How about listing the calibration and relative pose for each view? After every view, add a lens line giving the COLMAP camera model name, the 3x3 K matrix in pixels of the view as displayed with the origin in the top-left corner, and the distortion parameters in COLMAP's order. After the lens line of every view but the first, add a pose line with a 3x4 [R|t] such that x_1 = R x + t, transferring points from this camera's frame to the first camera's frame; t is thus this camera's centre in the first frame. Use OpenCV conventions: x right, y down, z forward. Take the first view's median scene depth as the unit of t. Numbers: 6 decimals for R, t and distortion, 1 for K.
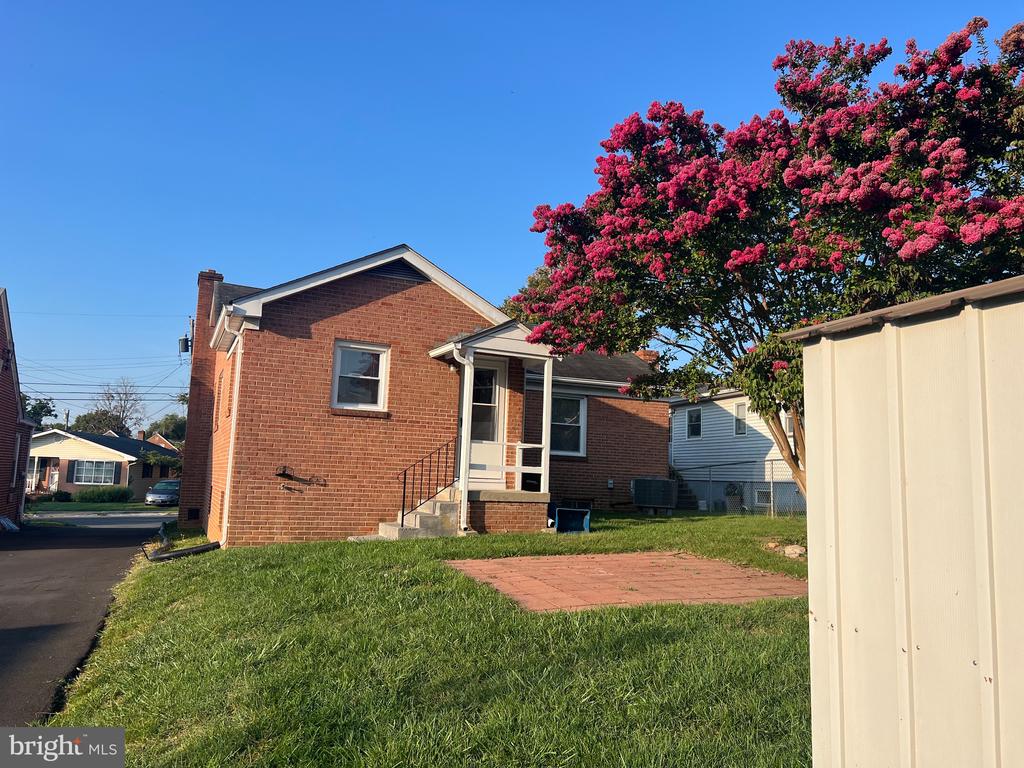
lens RADIAL K [[756.6, 0, 513.3], [0, 756.6, 394.3], [0, 0, 1]] dist [0.006714, -0.009477]
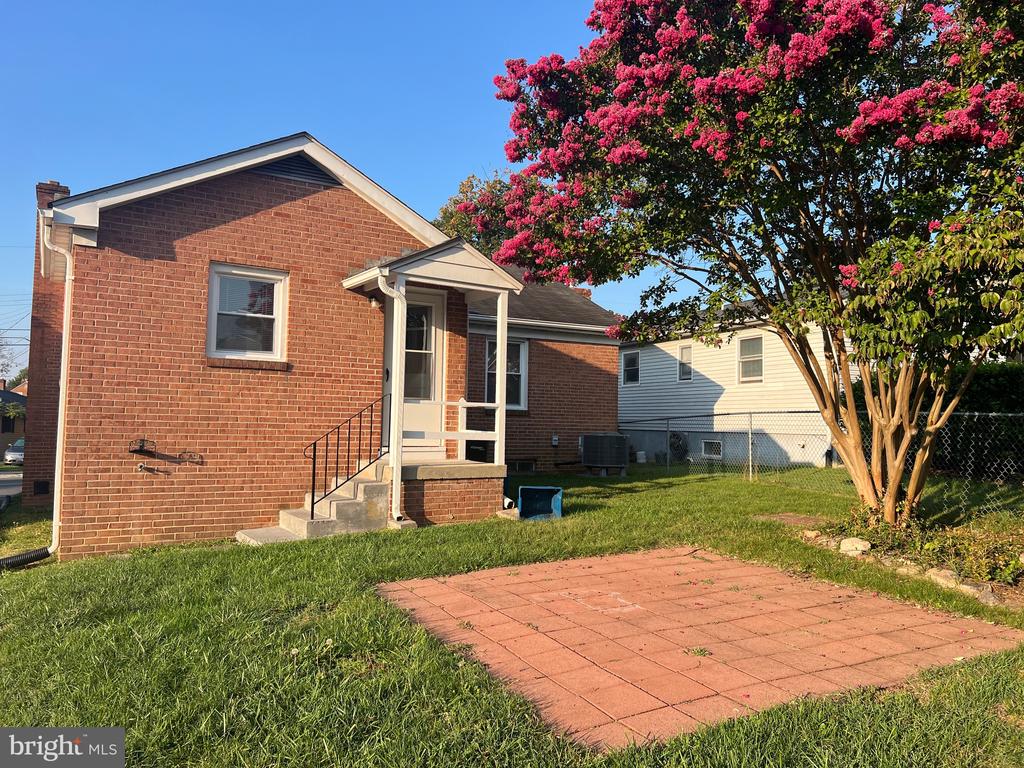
lens RADIAL K [[756.6, 0, 513.3], [0, 756.6, 394.3], [0, 0, 1]] dist [0.006714, -0.009477]
pose [[0.991774, -0.013387, 0.127296, -0.042474], [0.003649, 0.997068, 0.076430, -0.001010], [-0.127946, -0.075337, 0.988916, 0.241138]]
